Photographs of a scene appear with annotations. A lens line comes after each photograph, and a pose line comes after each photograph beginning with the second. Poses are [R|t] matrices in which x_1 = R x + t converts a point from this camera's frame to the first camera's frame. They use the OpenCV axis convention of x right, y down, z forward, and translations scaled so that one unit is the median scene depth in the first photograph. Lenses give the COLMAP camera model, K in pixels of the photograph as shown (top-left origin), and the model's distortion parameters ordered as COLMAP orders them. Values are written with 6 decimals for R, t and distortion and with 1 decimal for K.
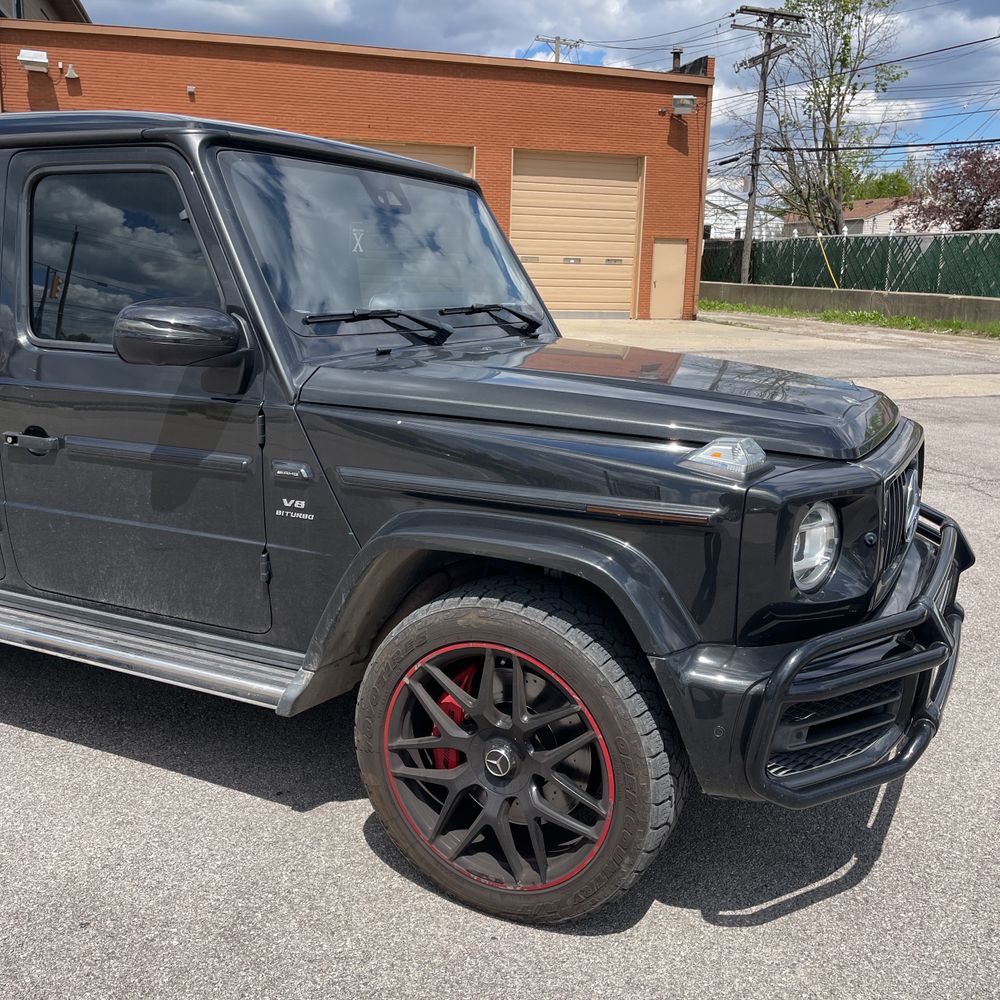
lens RADIAL K [[1013.1, 0, 512.6], [0, 1013.1, 501.0], [0, 0, 1]] dist [0.083399, -0.126615]
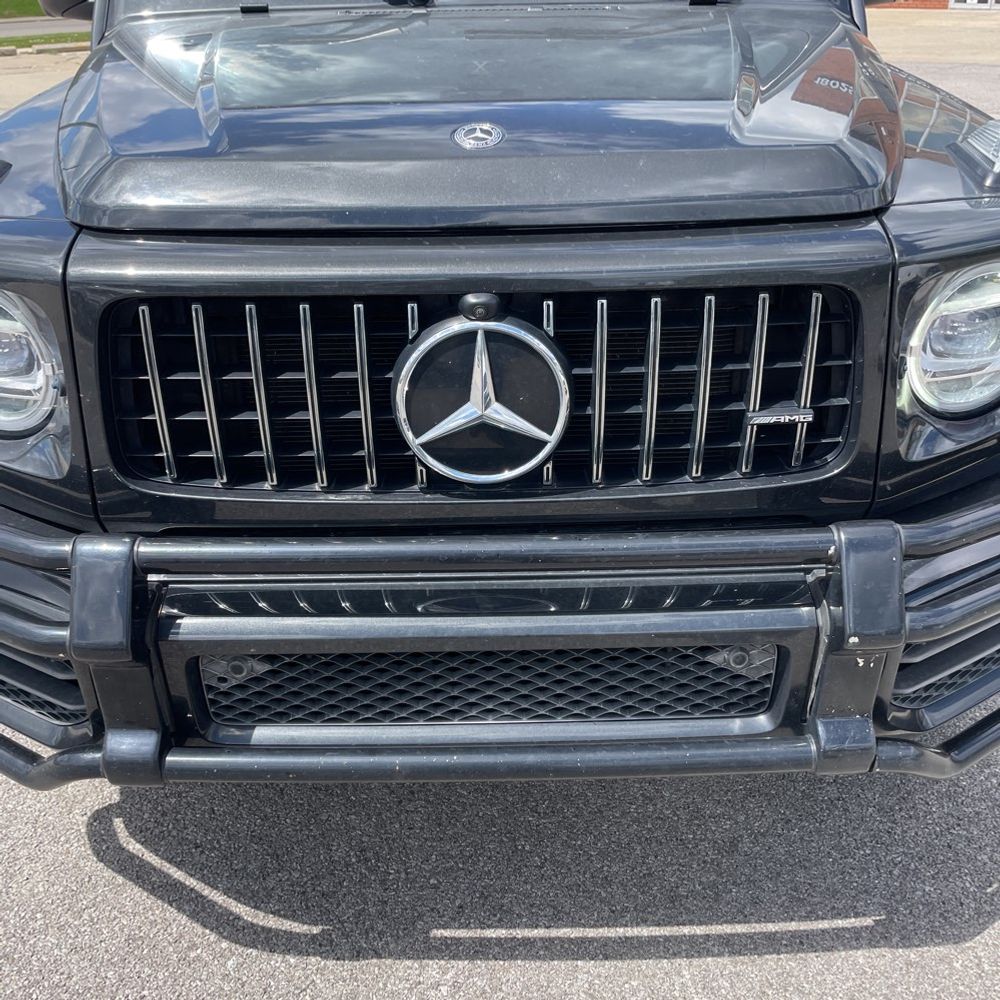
lens RADIAL K [[1001.7, 0, 500.0], [0, 1001.7, 500.0], [0, 0, 1]] dist [0.060581, -0.089339]
pose [[0.447938, 0.374321, -0.811933, 0.811609], [-0.168530, 0.927208, 0.334488, -0.108285], [0.878037, -0.012995, 0.478416, 0.857917]]
